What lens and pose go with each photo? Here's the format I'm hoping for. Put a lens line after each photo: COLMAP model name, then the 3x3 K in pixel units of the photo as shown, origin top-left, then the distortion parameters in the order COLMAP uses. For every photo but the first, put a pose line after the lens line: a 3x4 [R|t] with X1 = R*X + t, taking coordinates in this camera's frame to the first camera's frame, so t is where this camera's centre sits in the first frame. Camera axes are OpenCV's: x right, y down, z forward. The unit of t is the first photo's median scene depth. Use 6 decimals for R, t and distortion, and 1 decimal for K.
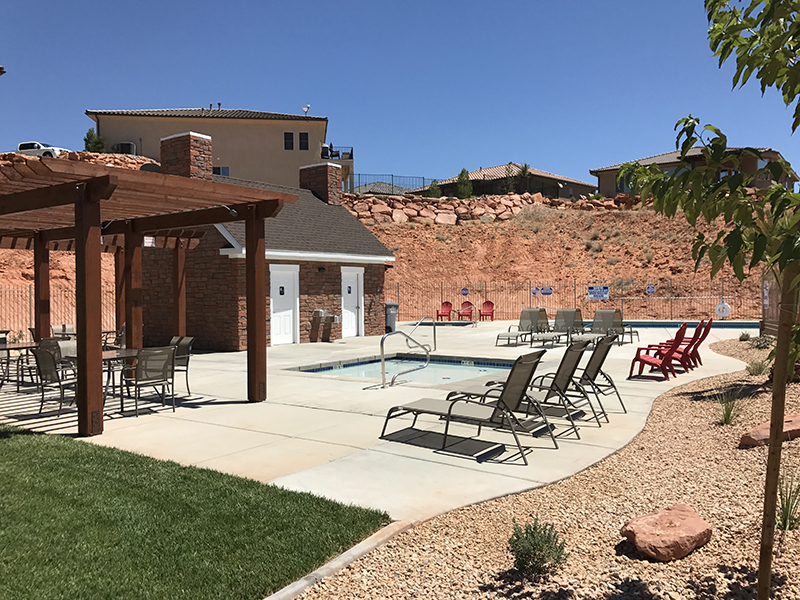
lens RADIAL K [[660.6, 0, 401.9], [0, 660.6, 299.8], [0, 0, 1]] dist [0.037161, -0.040818]
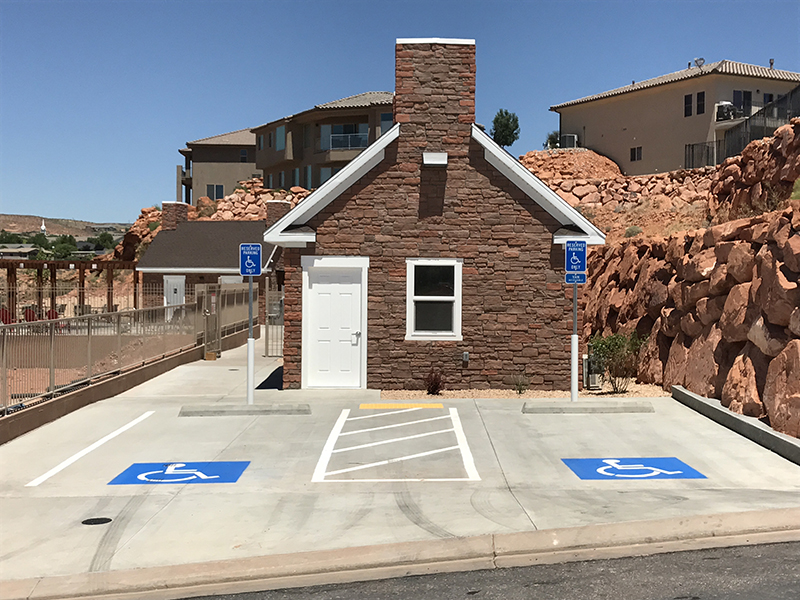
lens RADIAL K [[1158.7, 0, 398.6], [0, 1158.7, 295.5], [0, 0, 1]] dist [0.122420, 0.000000]
pose [[0.328382, 0.026314, -0.944178, 2.587119], [-0.027371, 0.999457, 0.018335, -0.066771], [0.944148, 0.019822, 0.328924, 0.520131]]
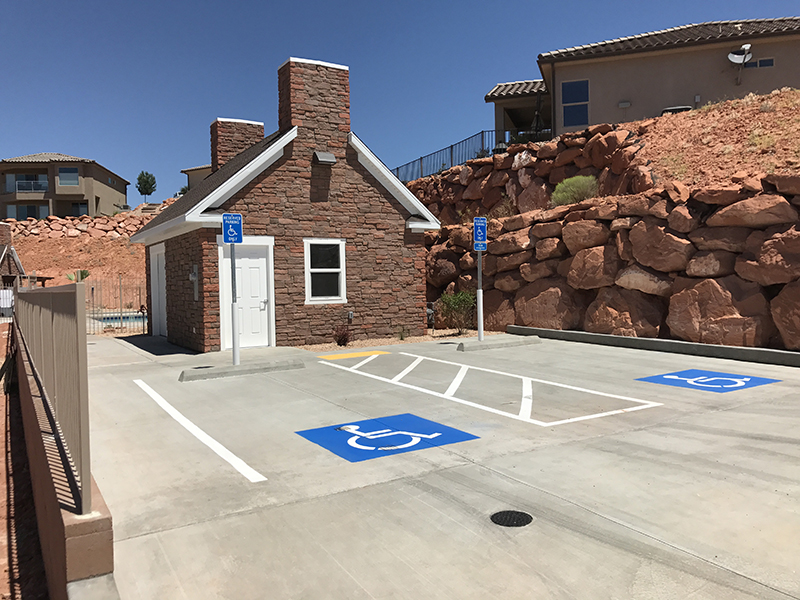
lens RADIAL K [[660.6, 0, 413.7], [0, 660.6, 301.0], [0, 0, 1]] dist [0.037161, -0.040818]
pose [[0.760444, 0.011880, -0.649295, 2.221887], [0.003387, 0.999746, 0.022259, -0.032233], [0.649394, -0.019126, 0.760211, 0.406652]]
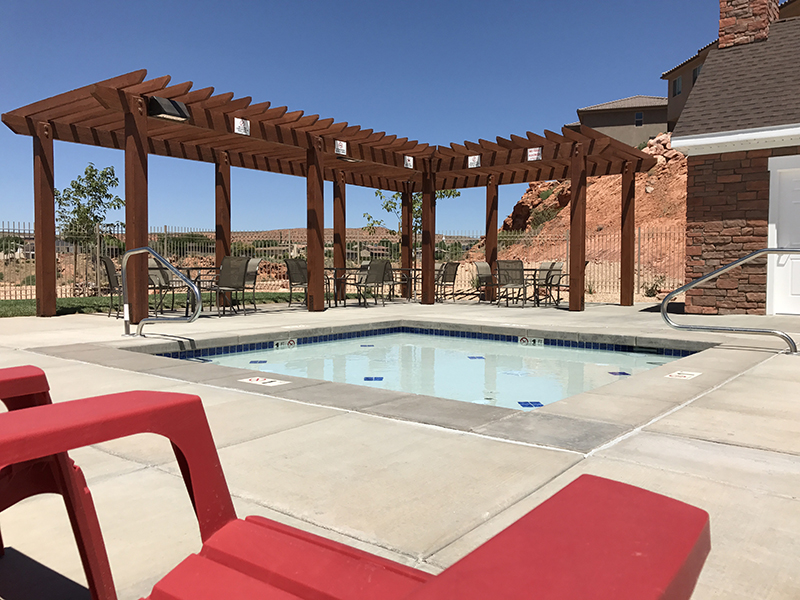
lens RADIAL K [[660.6, 0, 405.4], [0, 660.6, 289.0], [0, 0, 1]] dist [0.037161, -0.040818]
pose [[-0.018451, 0.041883, -0.998952, 0.298921], [-0.021871, 0.998866, 0.042283, 0.029985], [0.999591, 0.022628, -0.017514, 0.652036]]
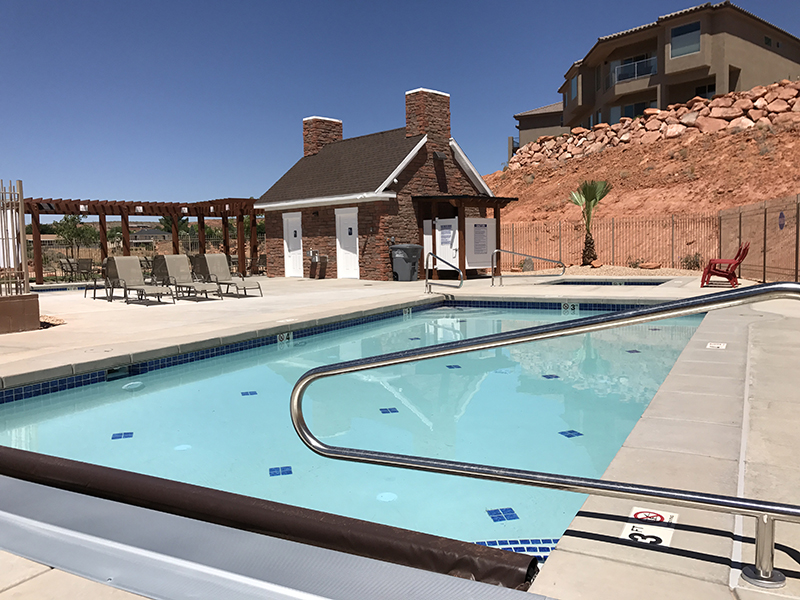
lens RADIAL K [[660.6, 0, 409.0], [0, 660.6, 295.8], [0, 0, 1]] dist [0.037161, -0.040818]
pose [[-0.153693, 0.088185, -0.984176, 0.937740], [0.008269, 0.996090, 0.087961, -0.005151], [0.988084, 0.005381, -0.153822, 1.295893]]
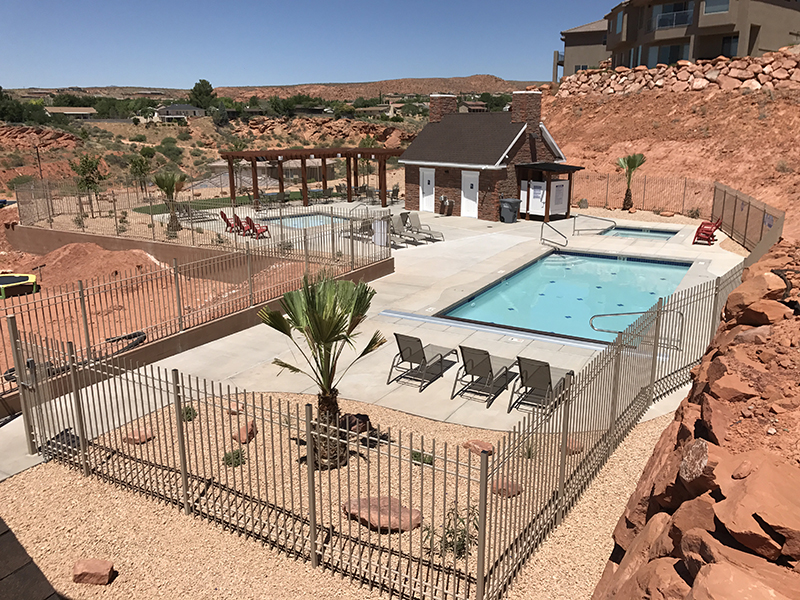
lens RADIAL K [[660.6, 0, 409.4], [0, 660.6, 295.8], [0, 0, 1]] dist [0.037161, -0.040818]
pose [[-0.177168, 0.265672, -0.947644, 1.527552], [-0.012071, 0.962218, 0.272014, -0.193904], [0.984107, 0.059632, -0.167267, 1.177092]]
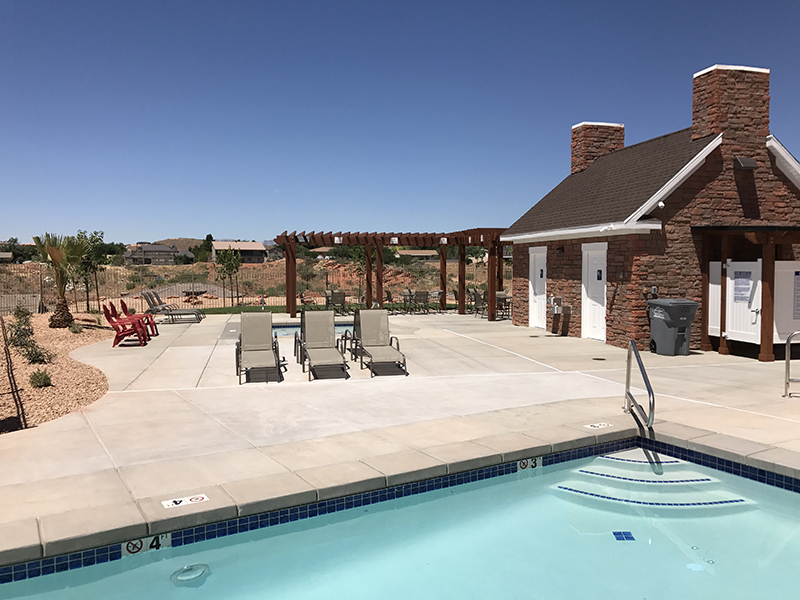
lens RADIAL K [[660.6, 0, 410.1], [0, 660.6, 287.5], [0, 0, 1]] dist [0.037161, -0.040818]
pose [[-0.635853, 0.036986, -0.770924, 0.637160], [-0.004447, 0.998659, 0.051580, -0.039232], [0.771797, 0.036225, -0.634836, 1.356946]]
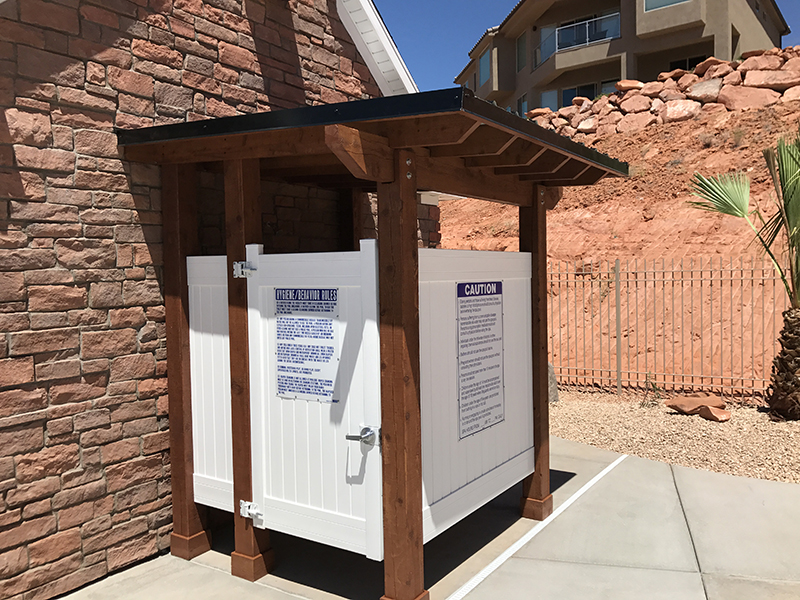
lens RADIAL K [[660.6, 0, 413.2], [0, 660.6, 297.1], [0, 0, 1]] dist [0.037161, -0.040818]
pose [[0.062045, 0.047443, -0.996945, 0.117719], [0.003143, 0.998855, 0.047730, -0.029088], [0.998068, -0.006095, 0.061825, 1.215315]]
